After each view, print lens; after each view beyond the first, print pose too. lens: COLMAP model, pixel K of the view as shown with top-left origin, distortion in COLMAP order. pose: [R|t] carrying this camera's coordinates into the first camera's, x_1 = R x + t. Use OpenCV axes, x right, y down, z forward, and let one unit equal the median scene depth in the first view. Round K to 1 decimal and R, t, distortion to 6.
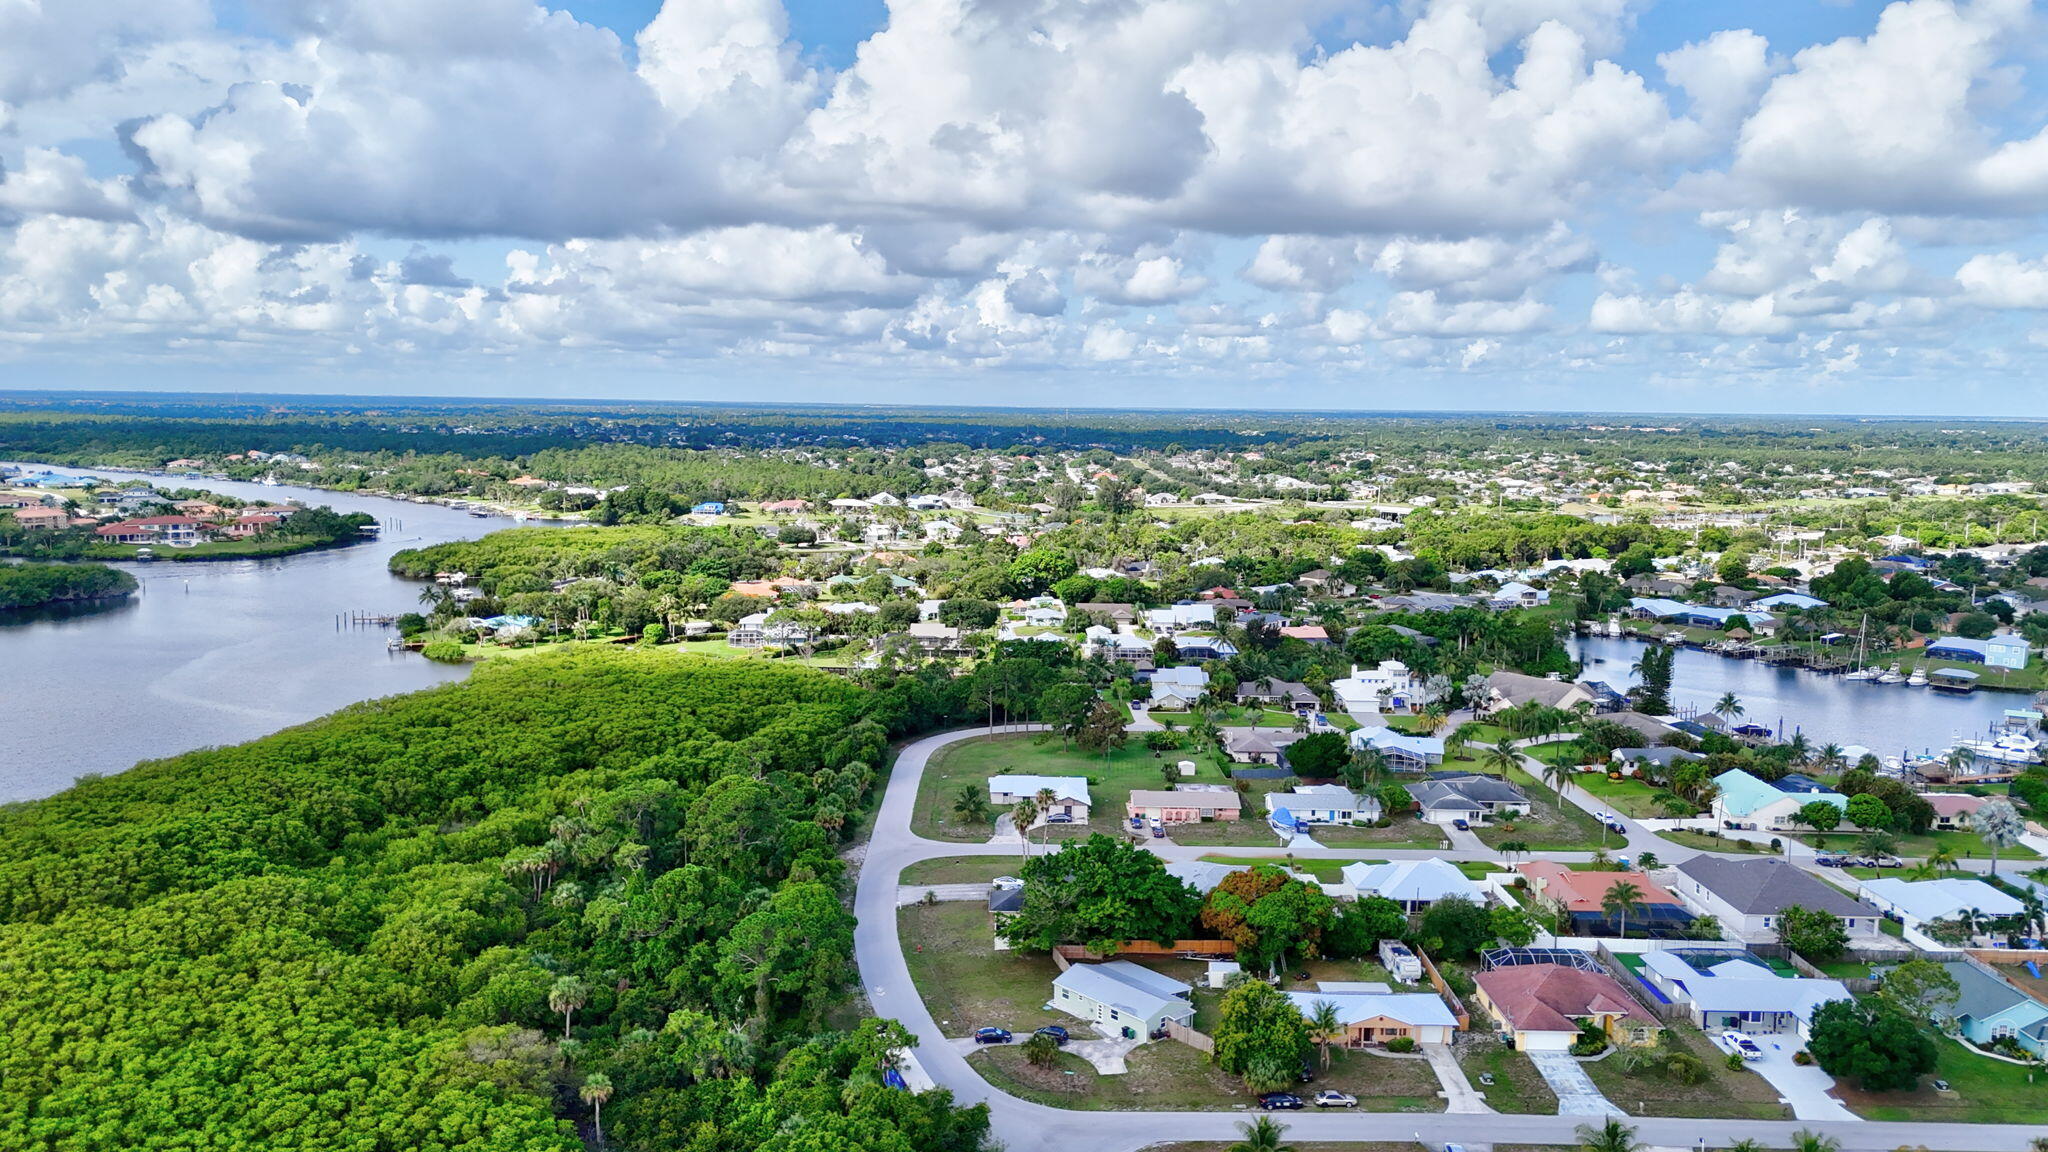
lens RADIAL K [[1510.1, 0, 1008.0], [0, 1510.1, 554.4], [0, 0, 1]] dist [0.061971, -0.058352]
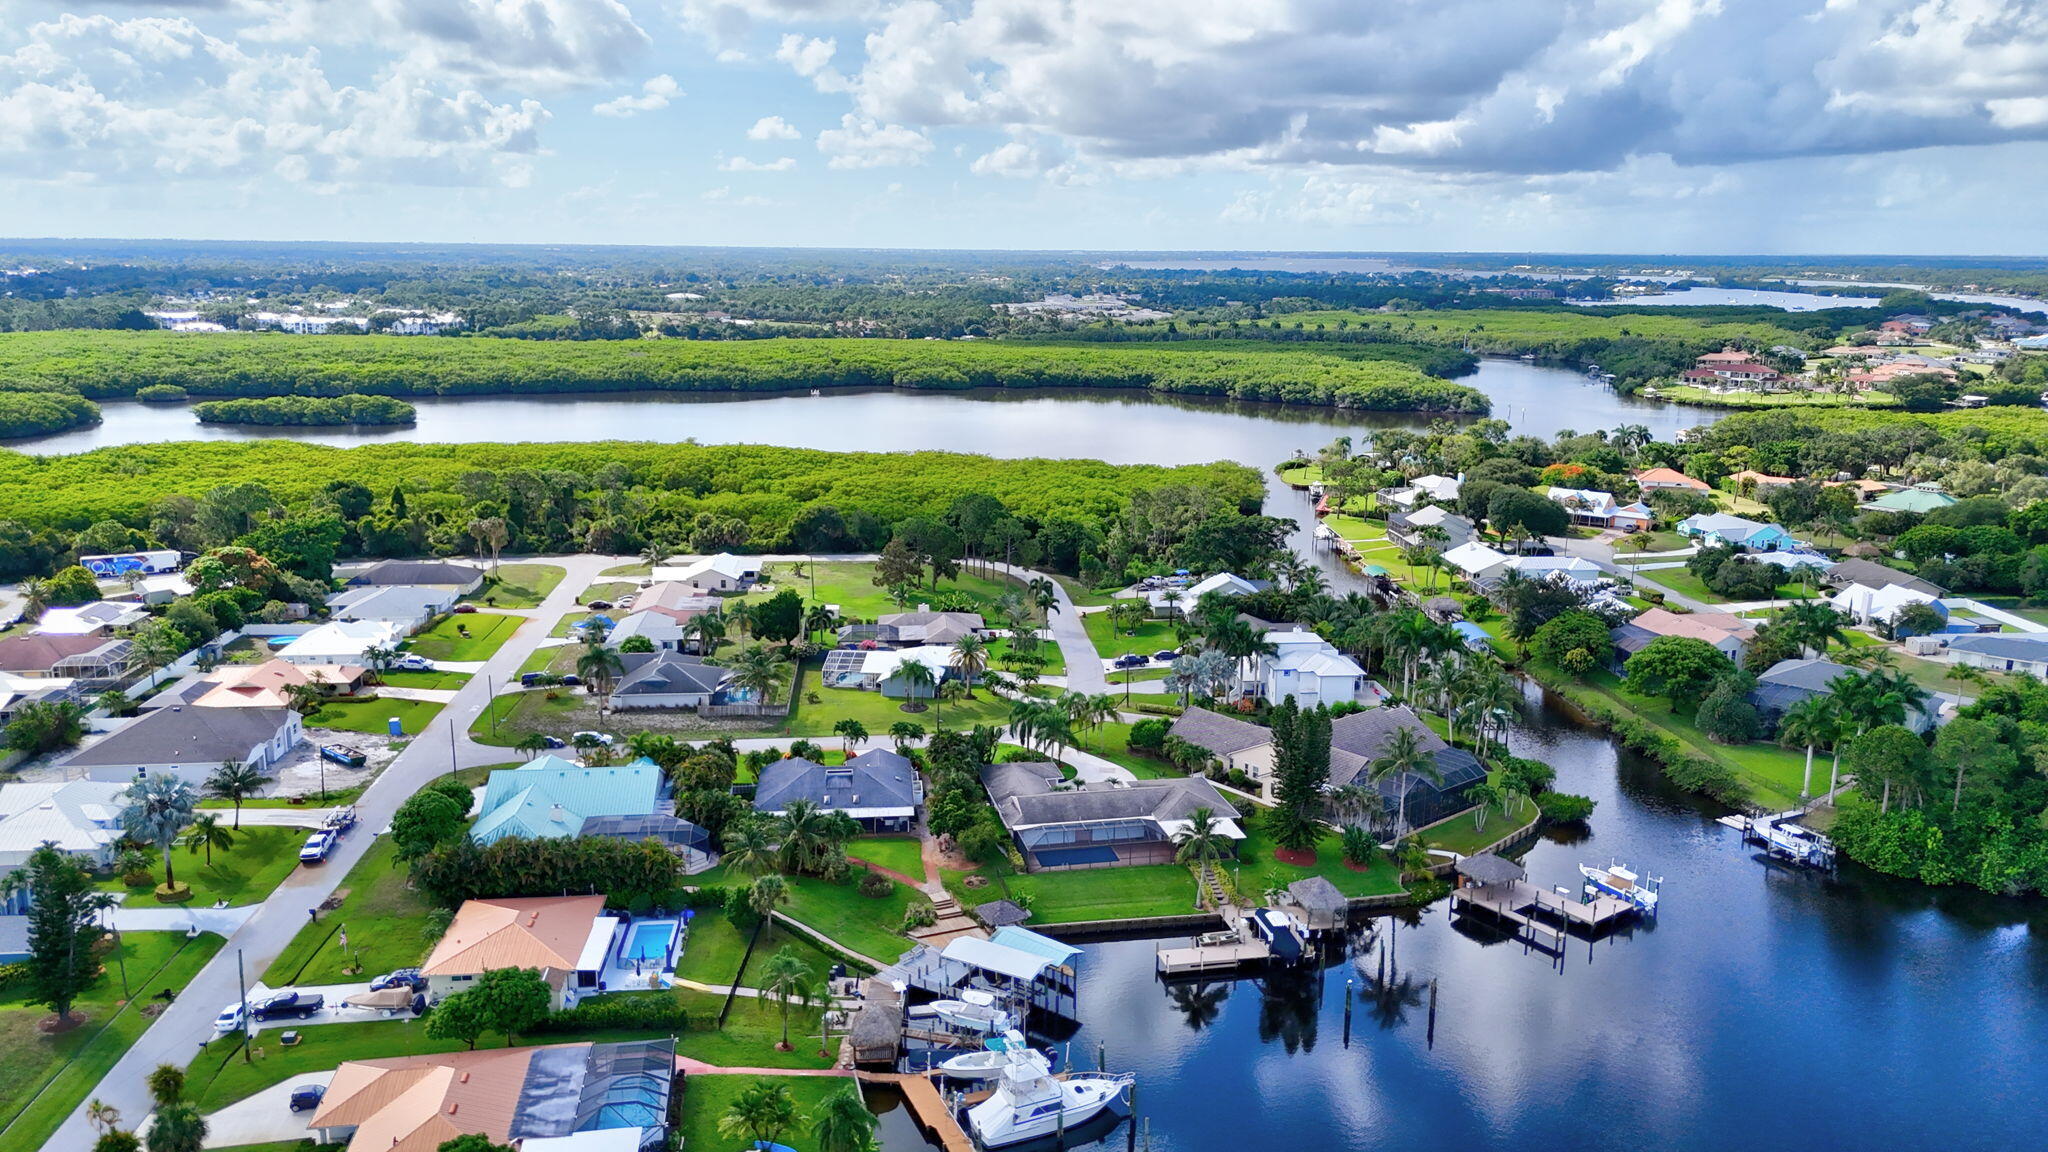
lens RADIAL K [[1510.1, 0, 1023.9], [0, 1510.1, 590.8], [0, 0, 1]] dist [0.061971, -0.058352]
pose [[0.095409, 0.209666, -0.973107, 0.631448], [-0.109744, 0.973823, 0.199060, -0.041690], [0.989370, 0.087800, 0.115921, 0.623284]]
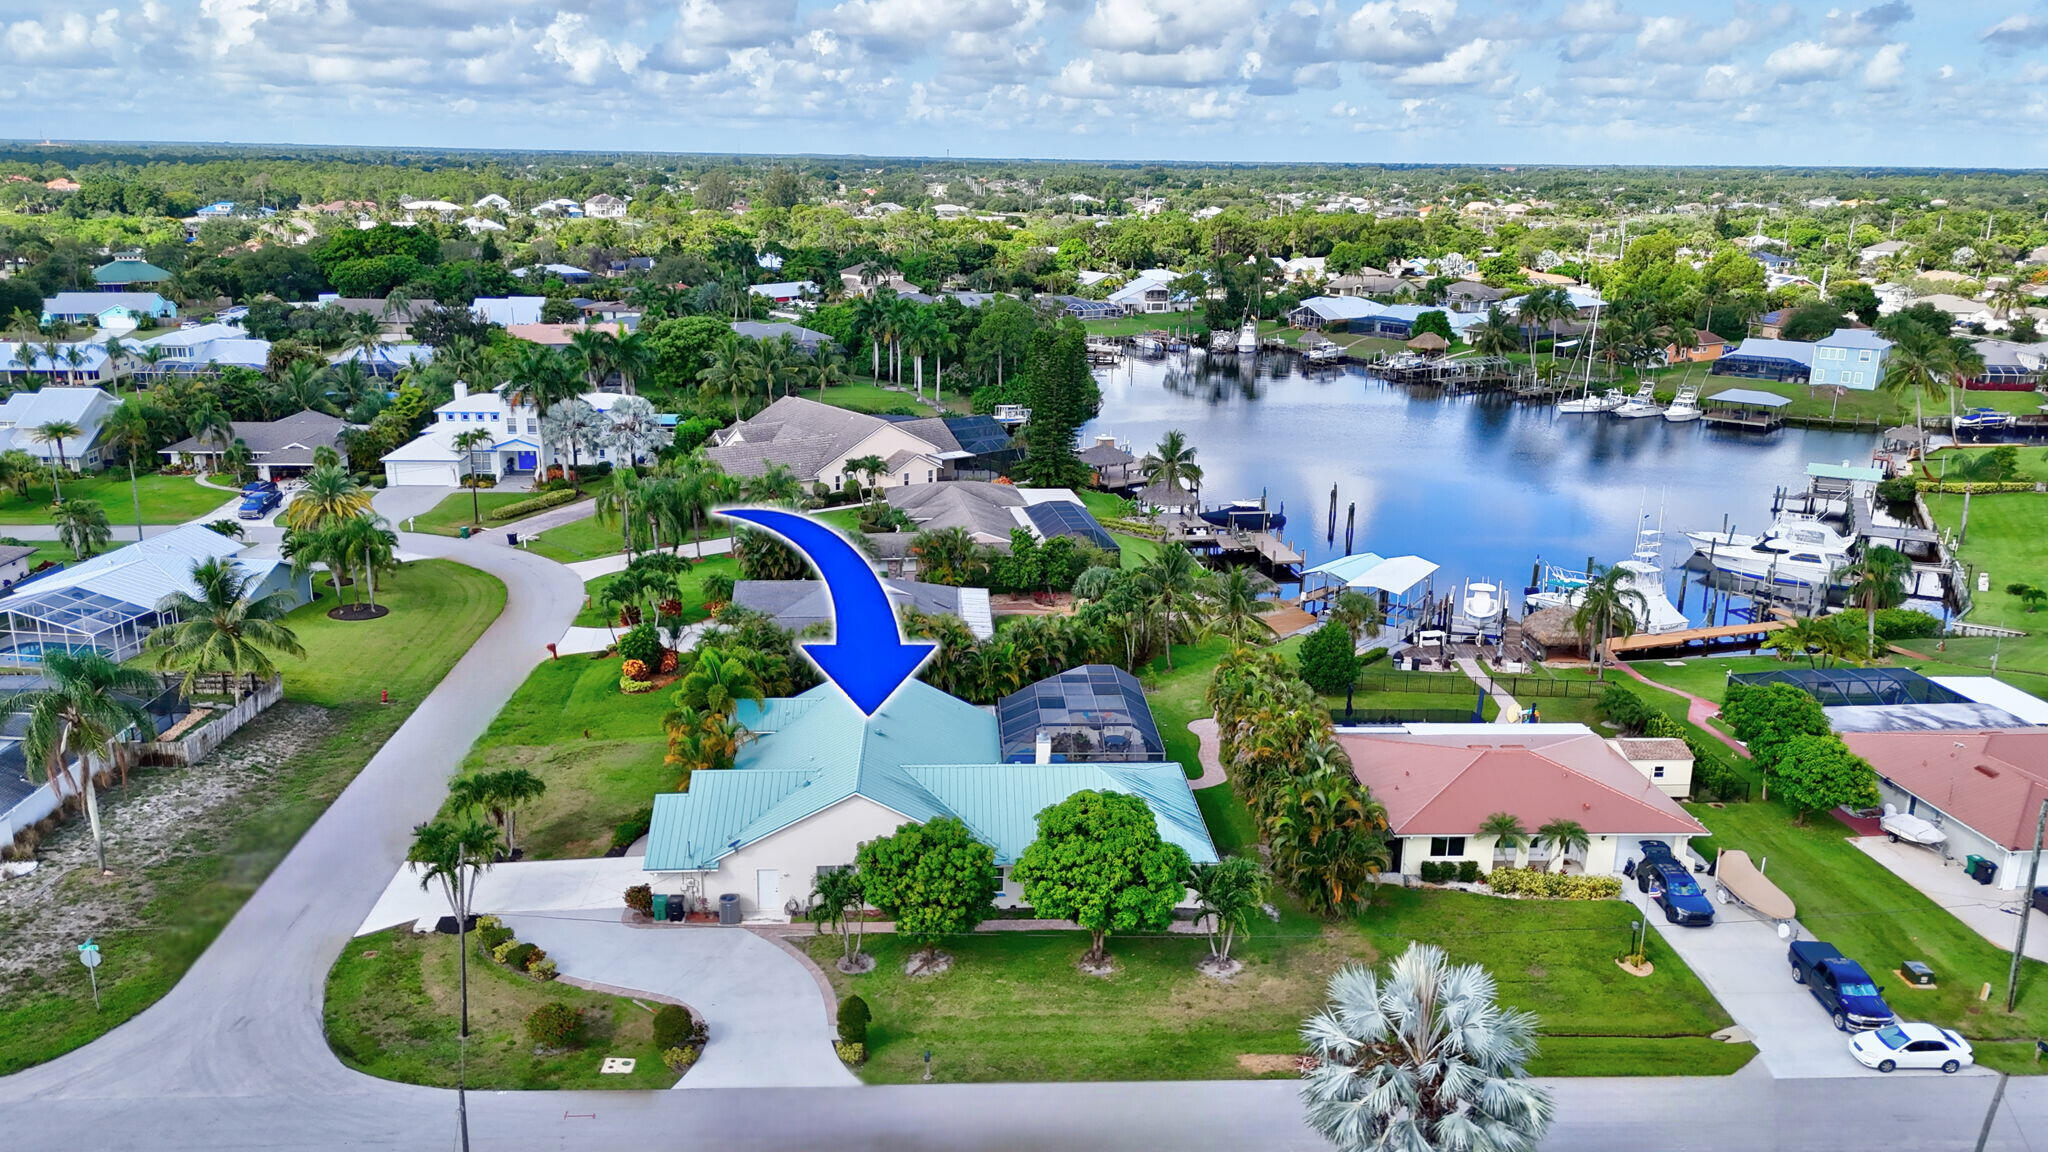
lens RADIAL K [[1510.1, 0, 1027.0], [0, 1510.1, 576.5], [0, 0, 1]] dist [0.061971, -0.058352]
pose [[0.998533, -0.012339, 0.052725, 0.286461], [0.003321, 0.985815, 0.167804, 0.041359], [-0.054047, -0.167383, 0.984409, 0.404822]]
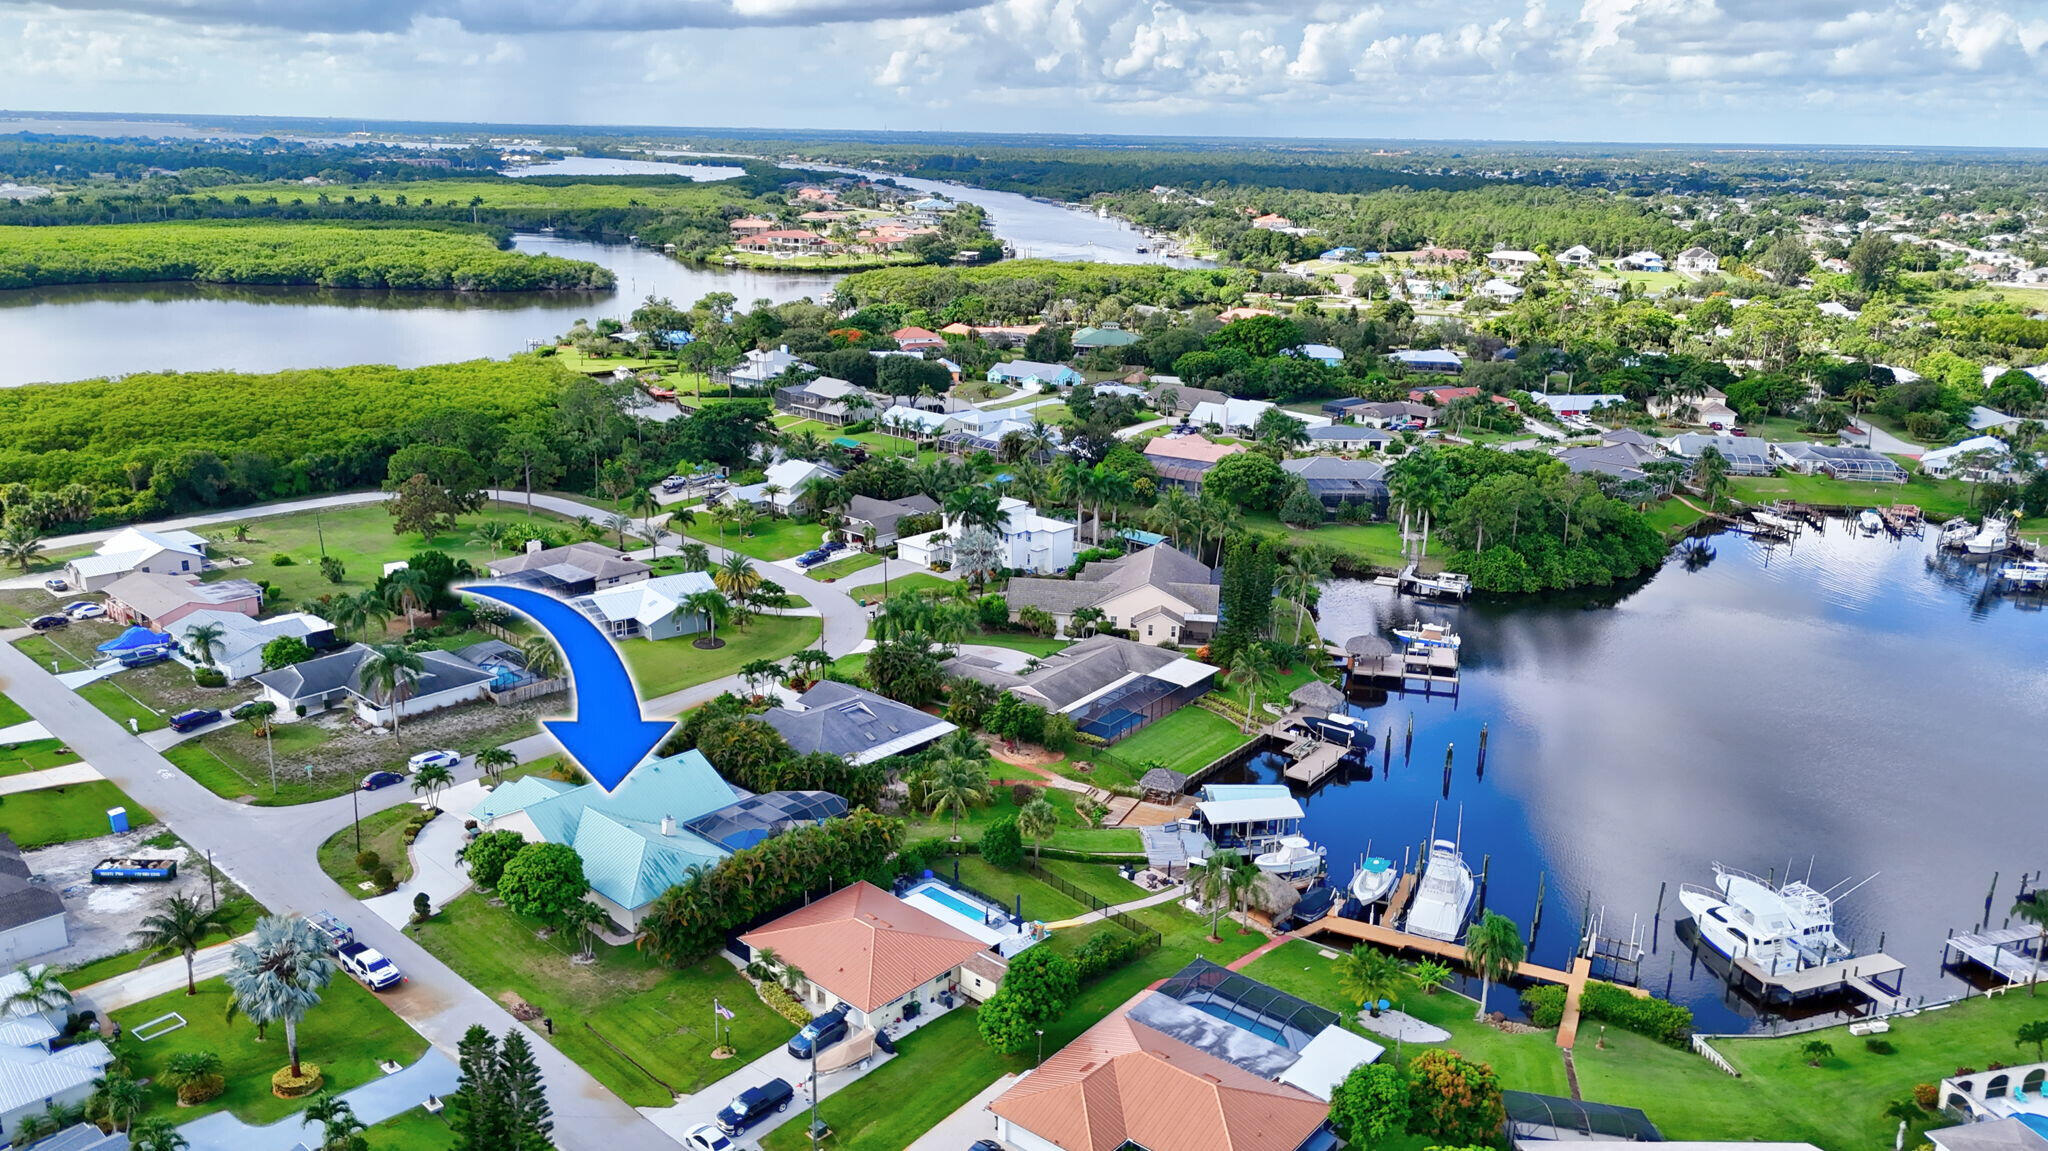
lens RADIAL K [[1510.1, 0, 1026.5], [0, 1510.1, 565.0], [0, 0, 1]] dist [0.061971, -0.058352]
pose [[0.736151, 0.187185, -0.650418, 0.522137], [-0.077682, 0.978012, 0.193543, -0.020655], [0.672344, -0.091951, 0.734505, 0.403378]]
